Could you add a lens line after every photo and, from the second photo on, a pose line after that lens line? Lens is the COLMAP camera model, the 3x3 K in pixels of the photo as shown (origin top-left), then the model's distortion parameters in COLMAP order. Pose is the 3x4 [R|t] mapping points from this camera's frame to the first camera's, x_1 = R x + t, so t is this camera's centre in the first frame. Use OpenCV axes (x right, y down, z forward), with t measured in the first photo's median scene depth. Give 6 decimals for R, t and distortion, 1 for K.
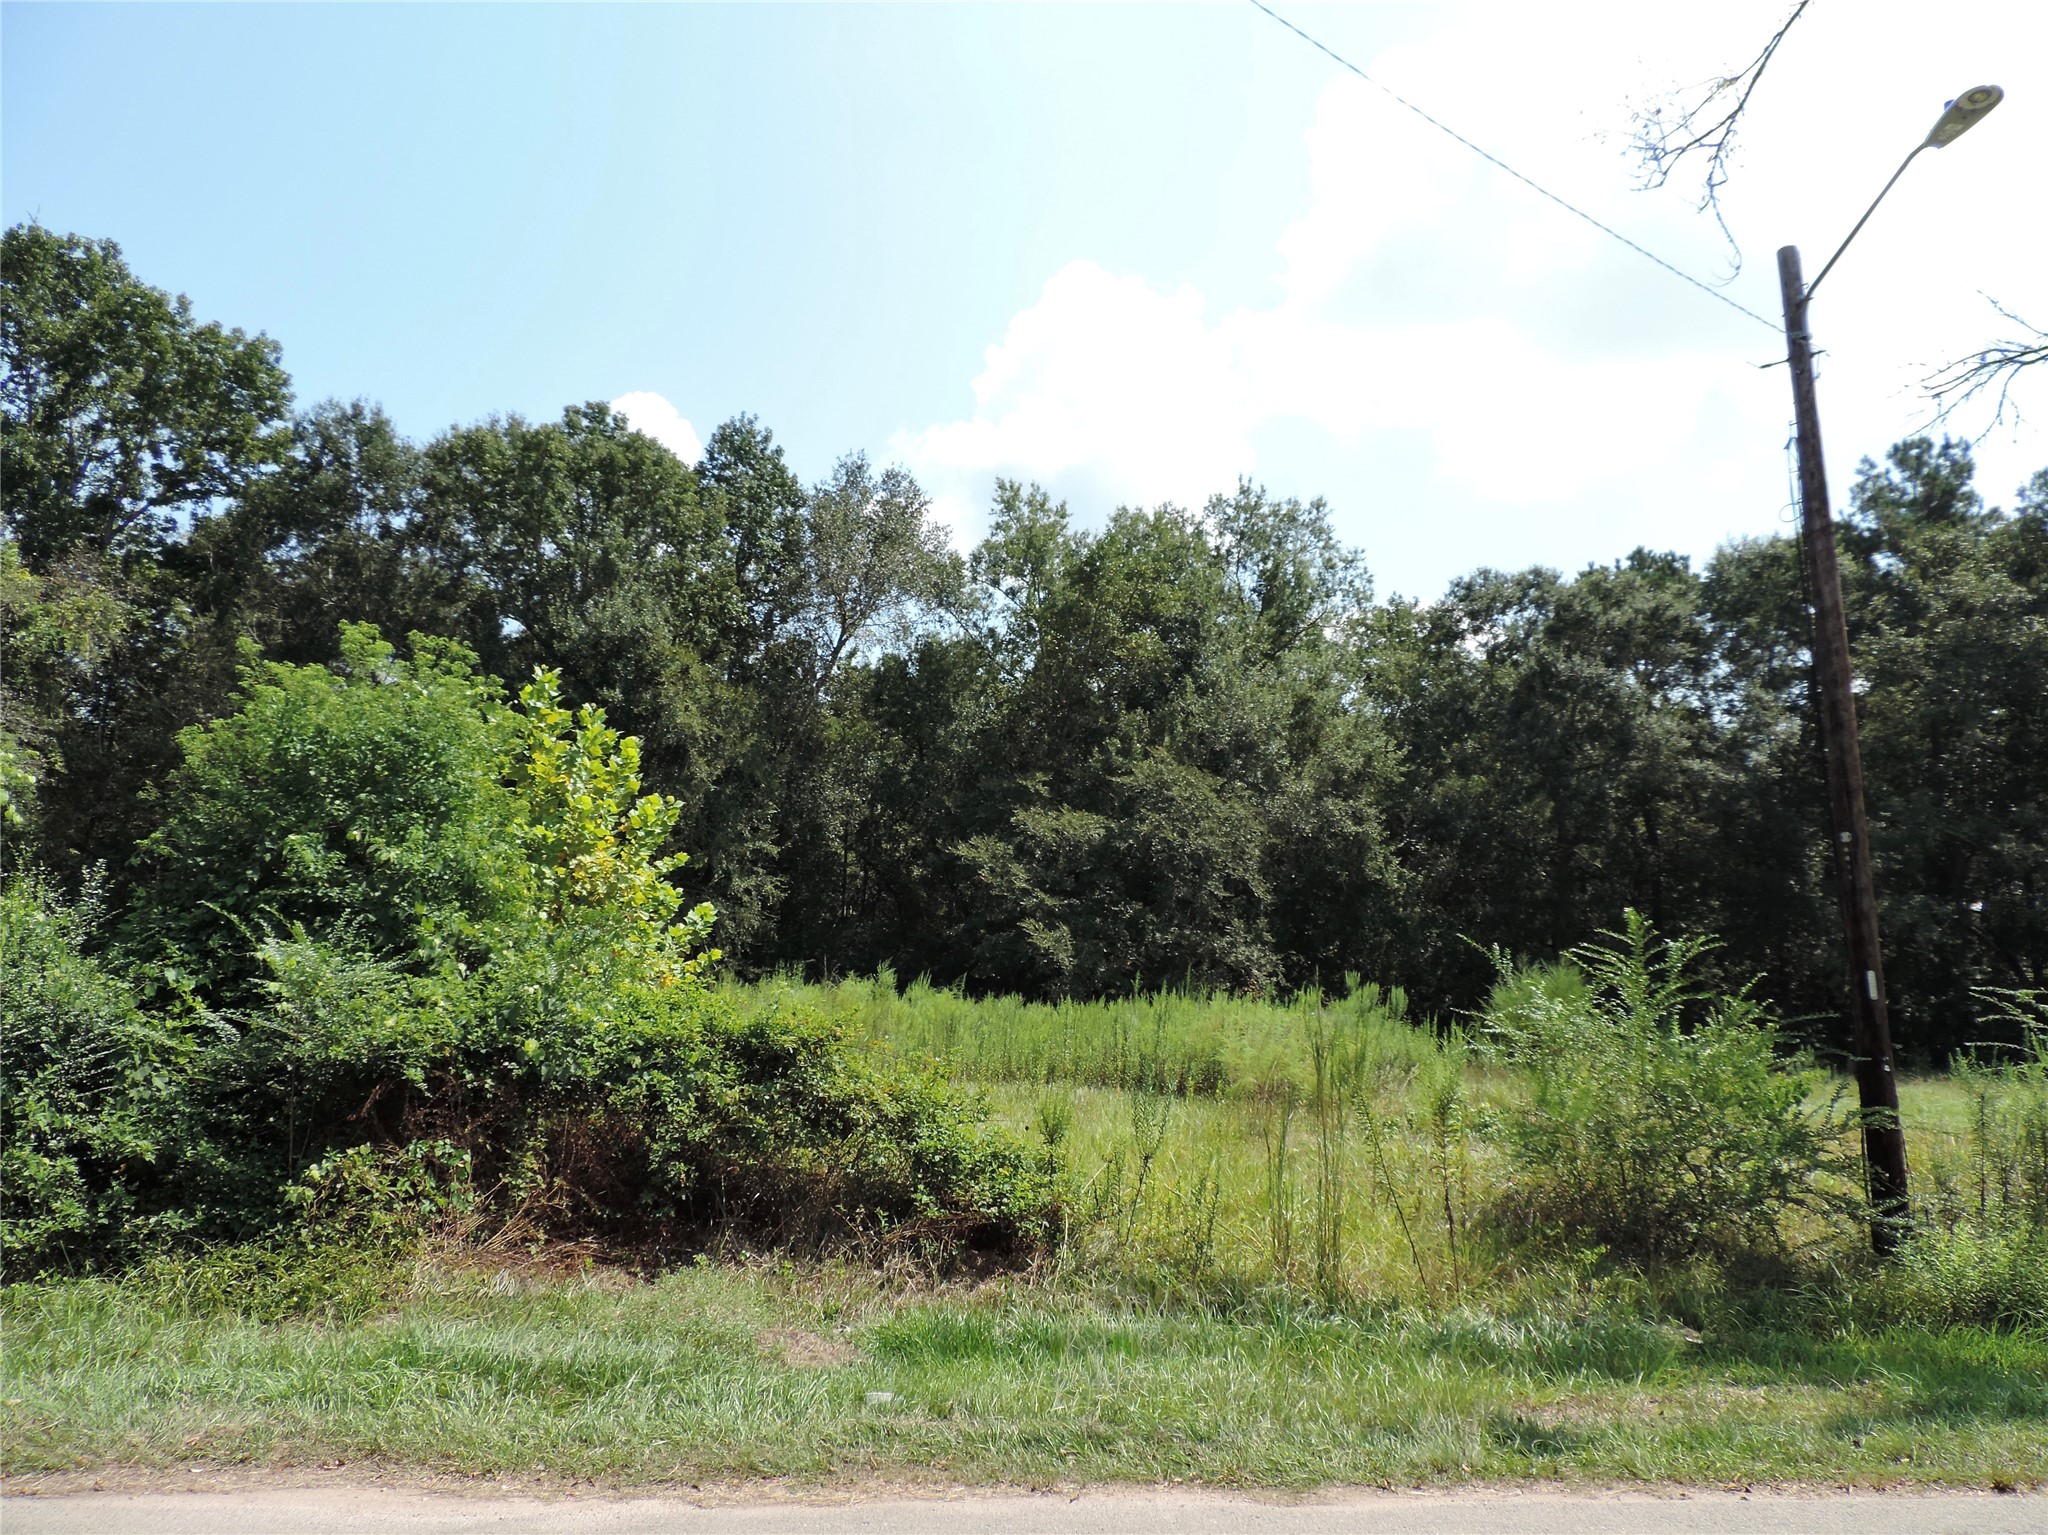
lens RADIAL K [[1482.7, 0, 1024.0], [0, 1482.7, 767.5], [0, 0, 1]] dist [-0.018397, -0.004043]
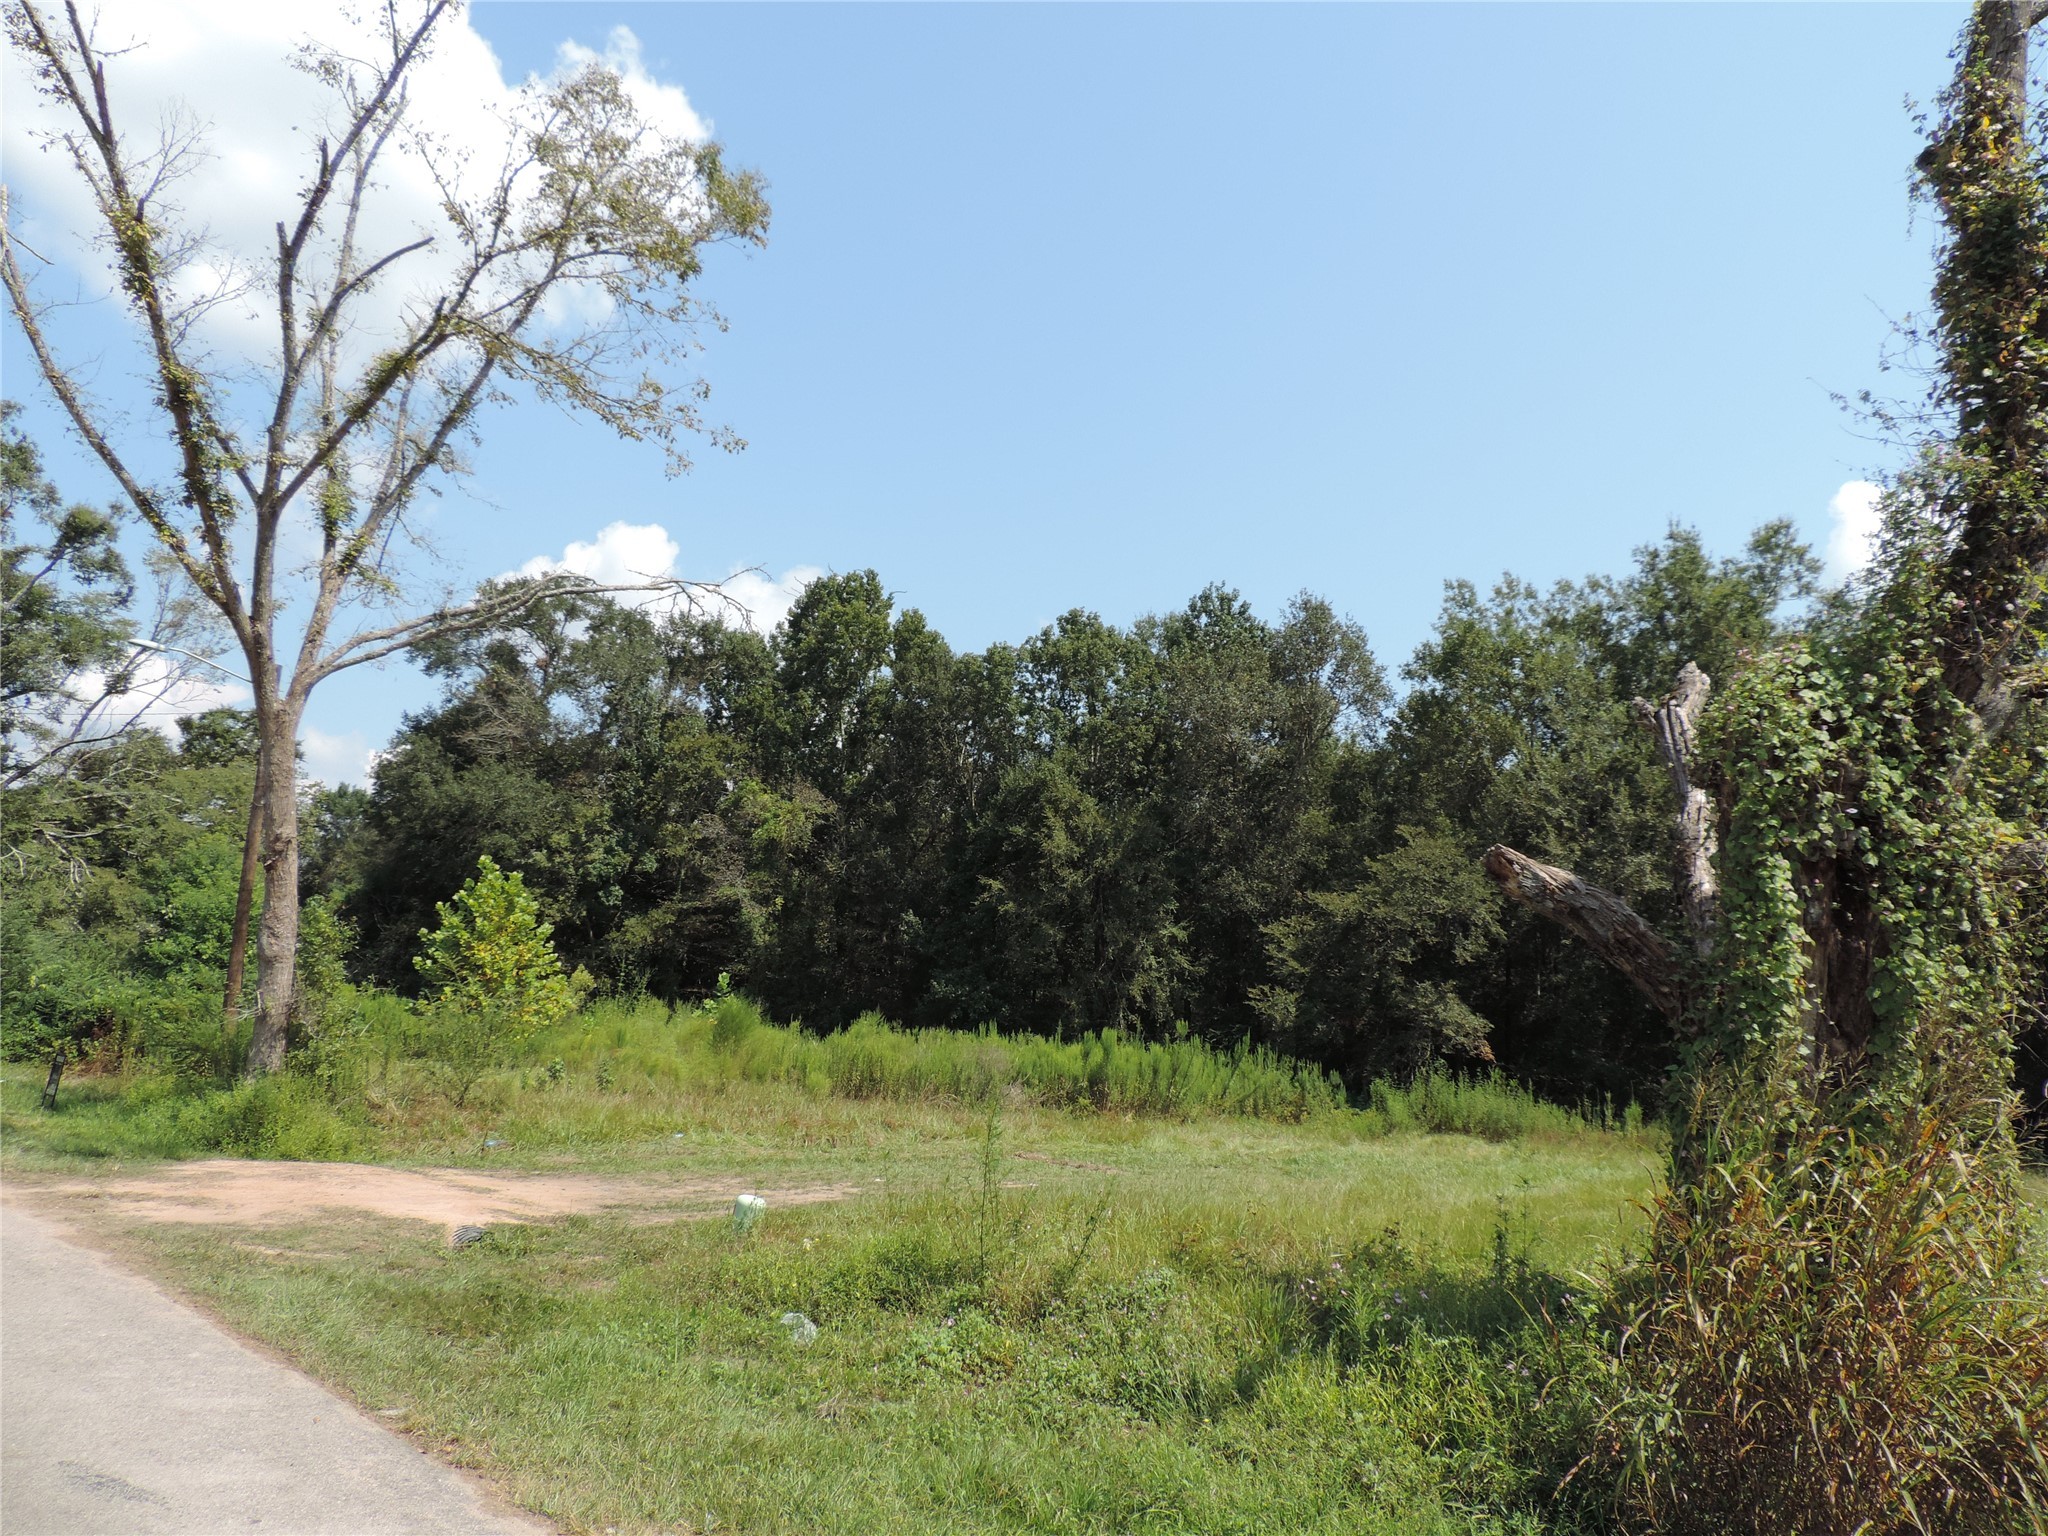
lens RADIAL K [[1482.2, 0, 1009.1], [0, 1482.2, 789.2], [0, 0, 1]] dist [-0.008321, -0.005804]
pose [[0.658313, -0.114013, -0.744060, 0.619385], [0.078236, 0.993473, -0.083011, 0.023083], [0.748668, -0.003565, 0.662936, 0.049531]]
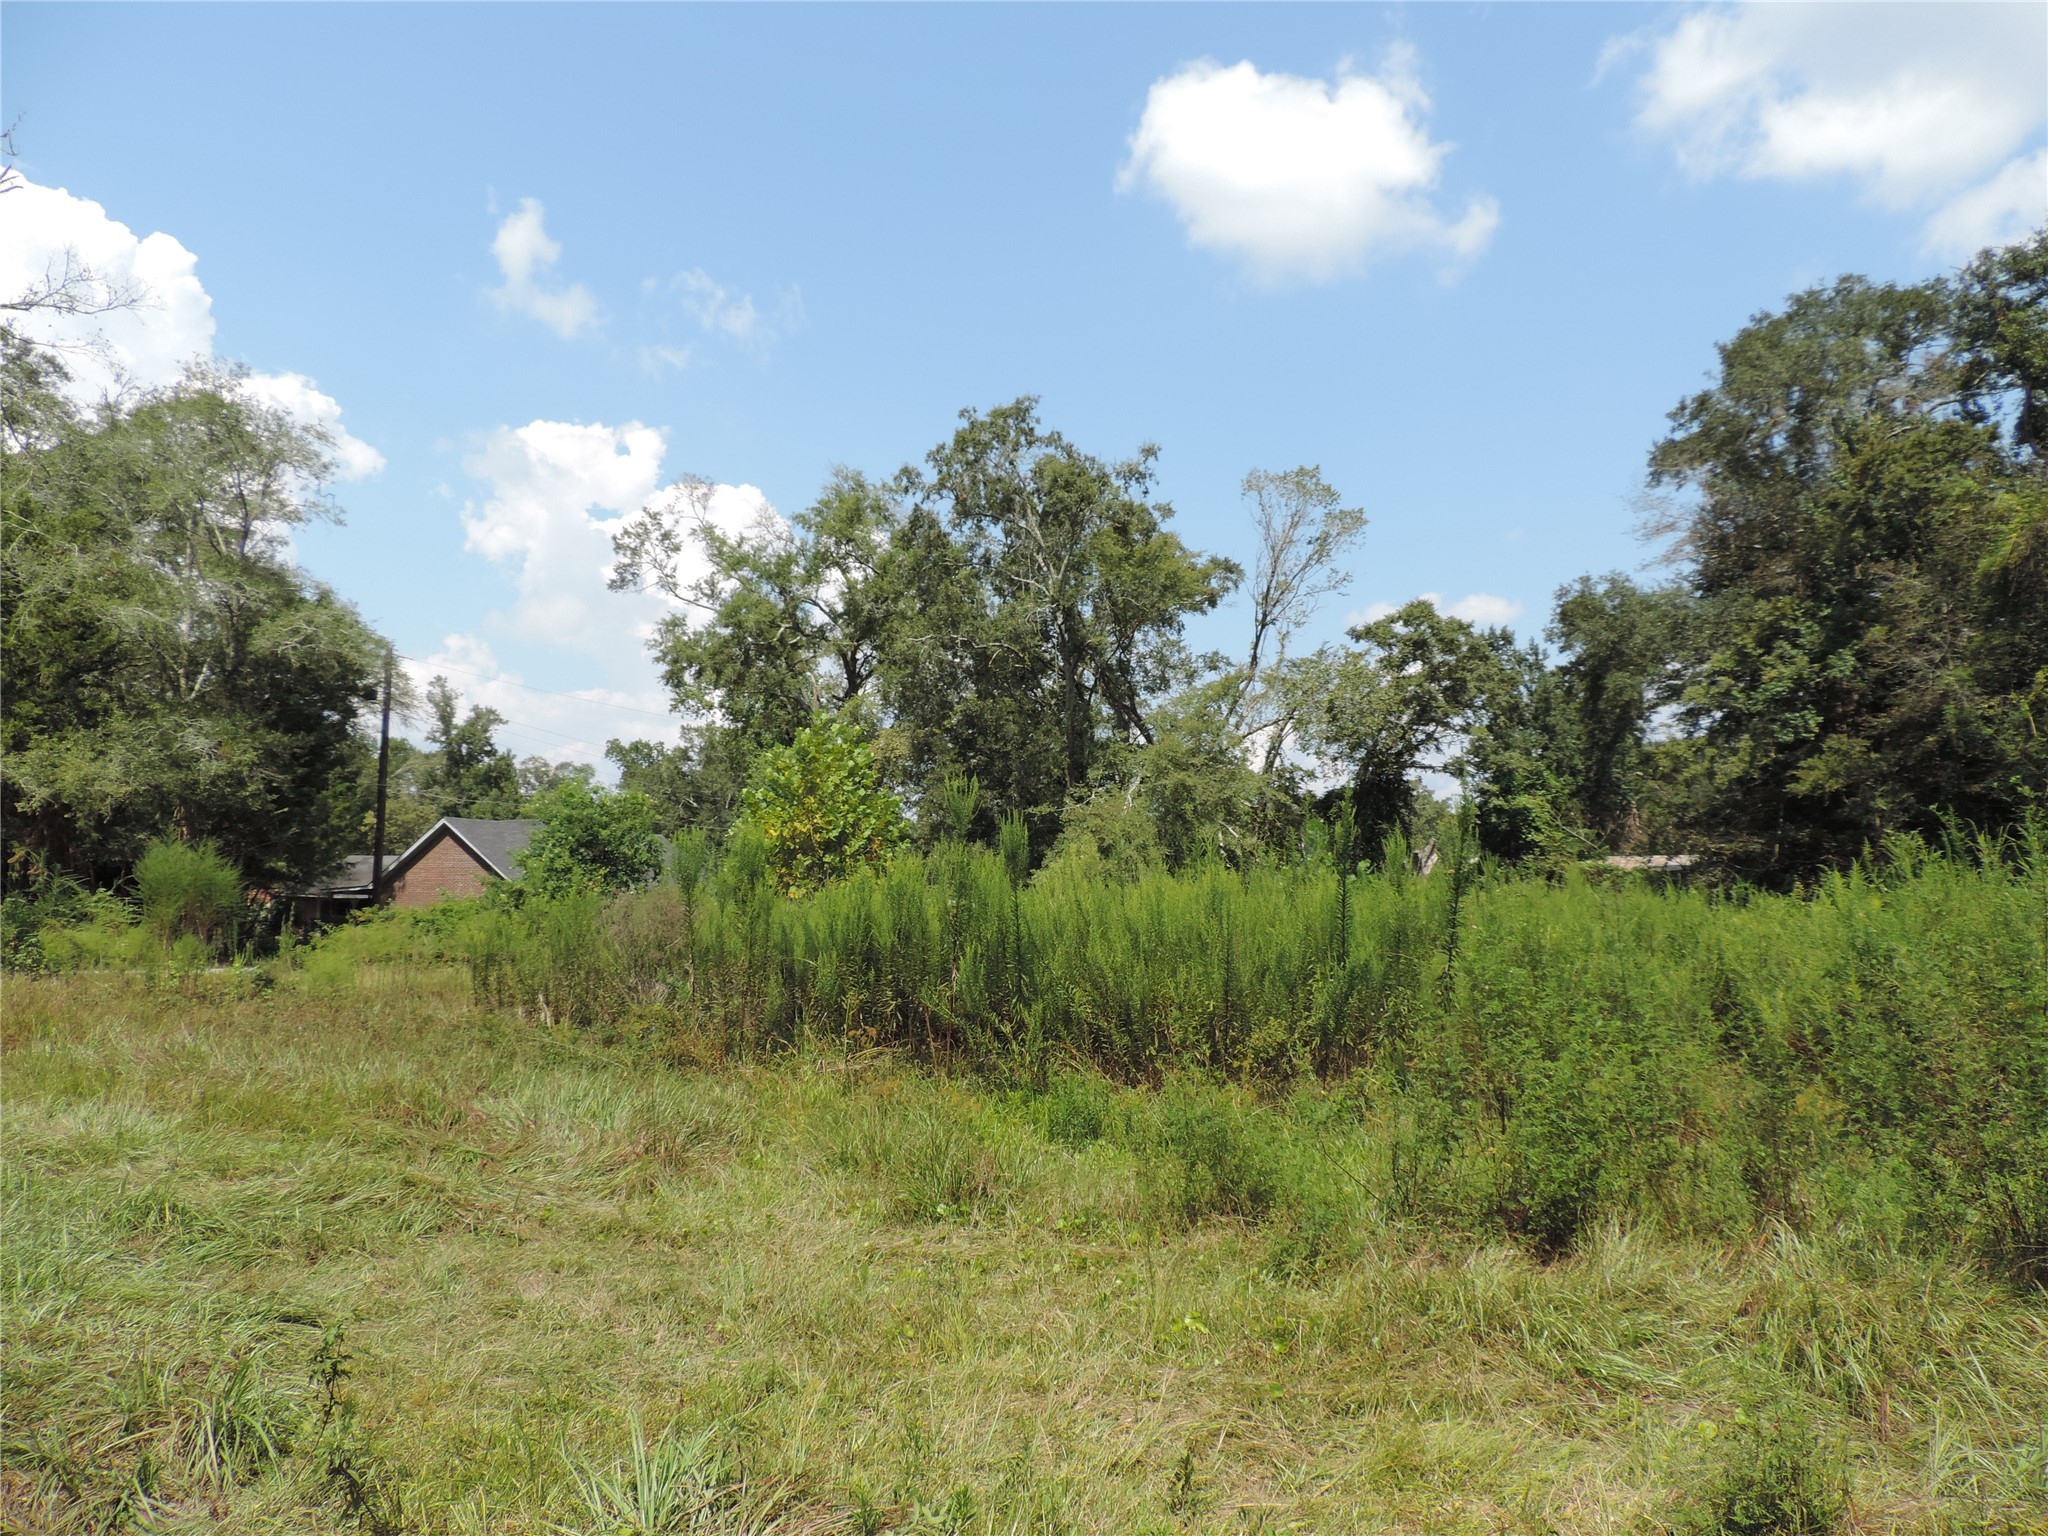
lens RADIAL K [[1429.7, 0, 1024.0], [0, 1429.7, 768.0], [0, 0, 1]] dist [-0.033394, -0.001175]
pose [[-0.533771, -0.119233, -0.837181, 0.305143], [0.123259, 0.968466, -0.216518, 0.122115], [0.836598, -0.218761, -0.502243, 0.684310]]
